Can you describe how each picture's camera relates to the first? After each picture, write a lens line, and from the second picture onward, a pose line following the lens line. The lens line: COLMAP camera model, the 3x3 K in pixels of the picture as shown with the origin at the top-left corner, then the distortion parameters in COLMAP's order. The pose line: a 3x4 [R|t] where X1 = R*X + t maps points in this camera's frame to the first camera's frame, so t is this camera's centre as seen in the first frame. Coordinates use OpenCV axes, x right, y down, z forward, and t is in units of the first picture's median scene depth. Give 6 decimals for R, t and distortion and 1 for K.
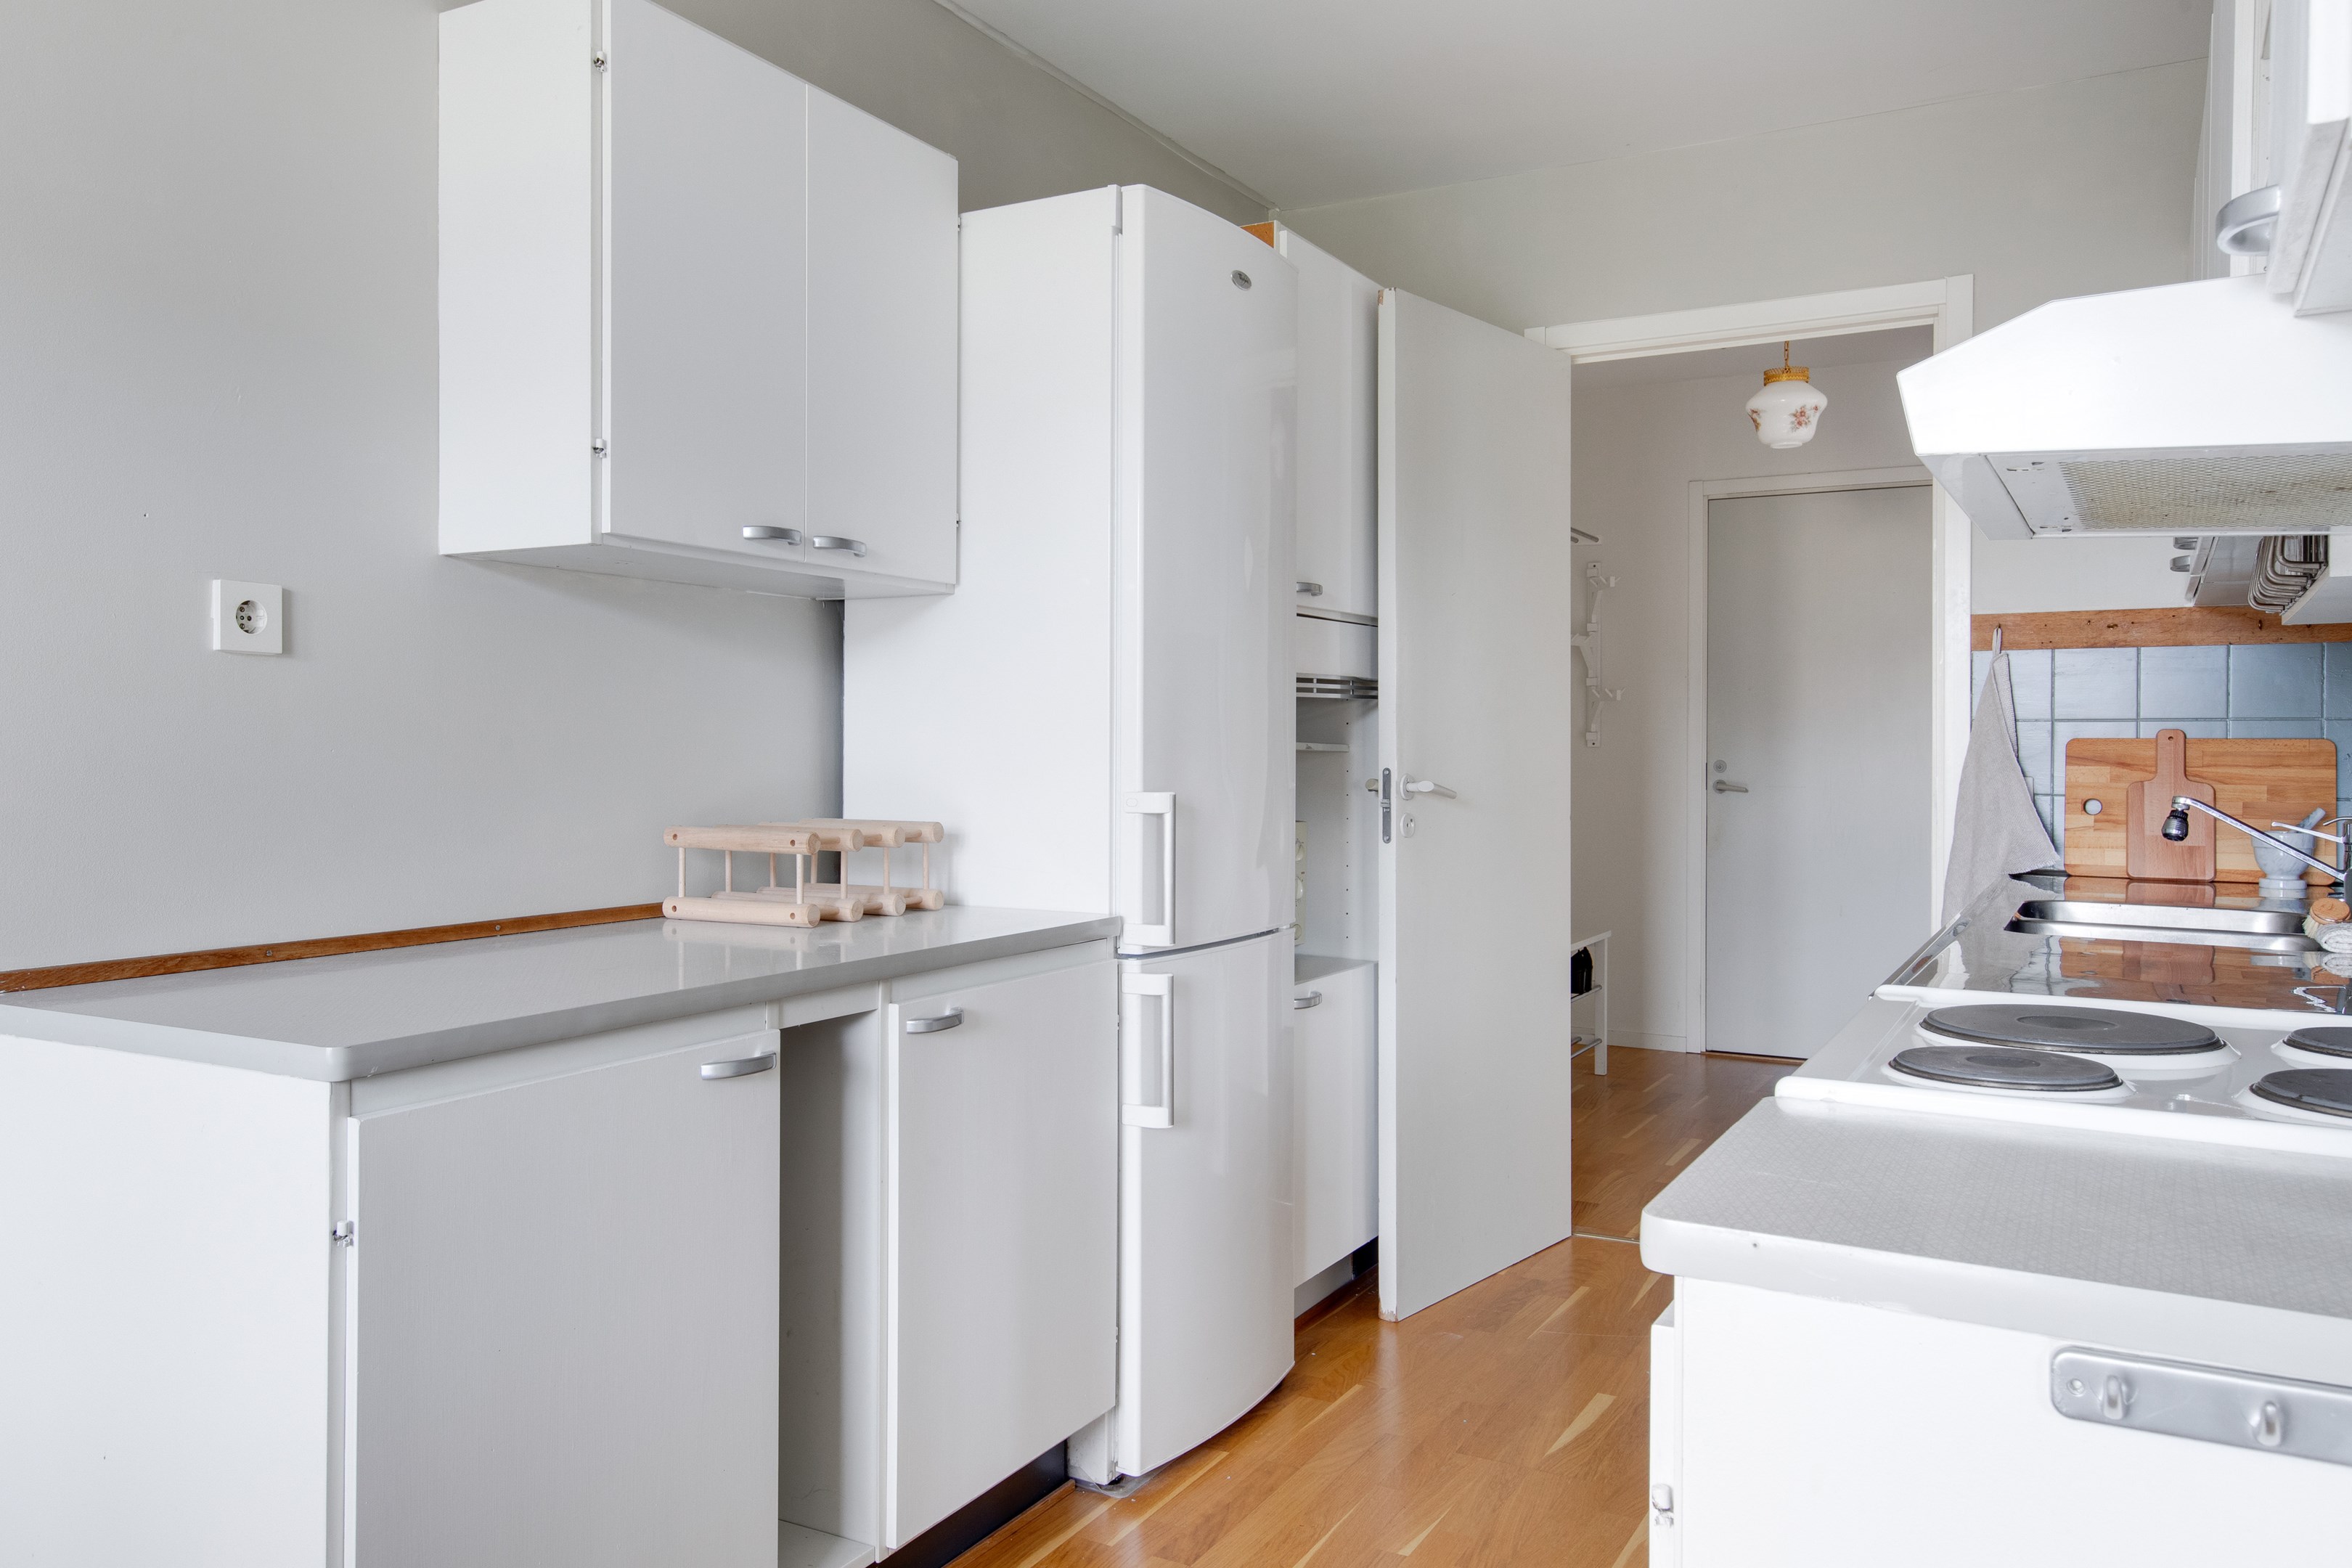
lens RADIAL K [[1985.7, 0, 1176.0], [0, 1985.7, 784.0], [0, 0, 1]] dist [0.001664, 0.001026]
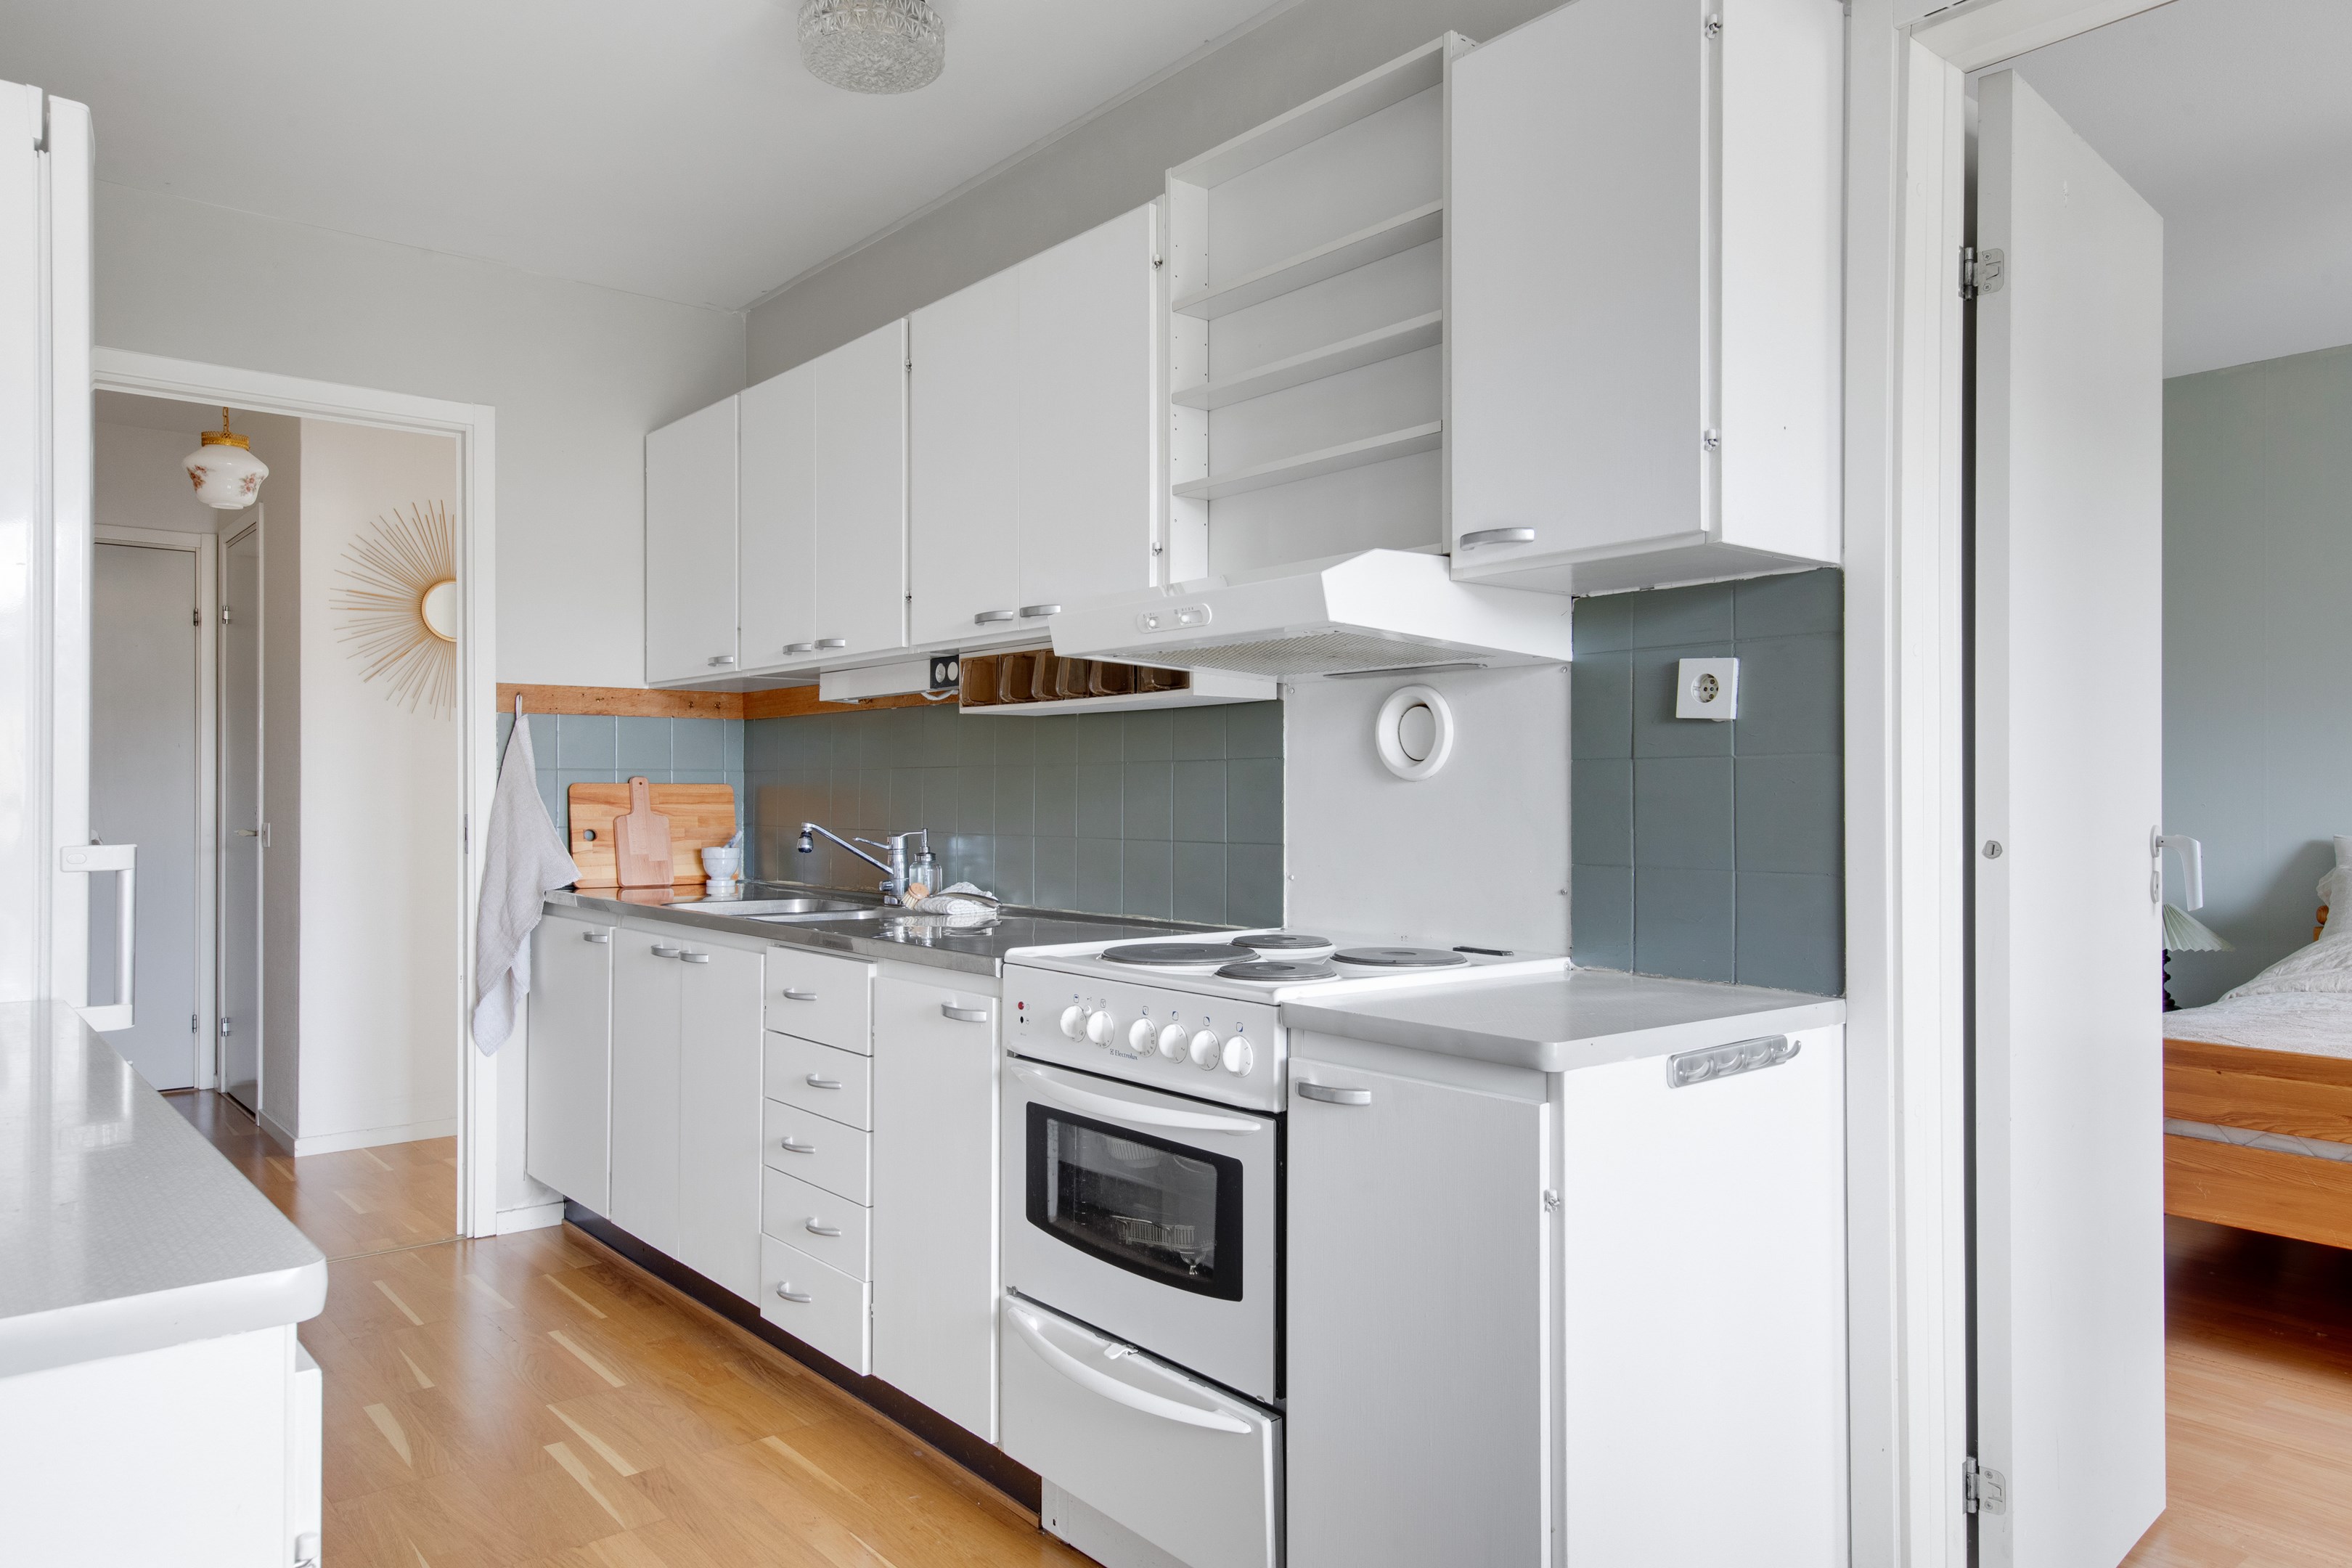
lens RADIAL K [[1612.3, 0, 1174.4], [0, 1612.3, 831.5], [0, 0, 1]] dist [0.053215, 0.007659]
pose [[0.305052, -0.028135, 0.951920, -0.450446], [0.023938, 0.999474, 0.021869, -0.005553], [-0.952035, 0.016116, 0.305565, 0.304785]]
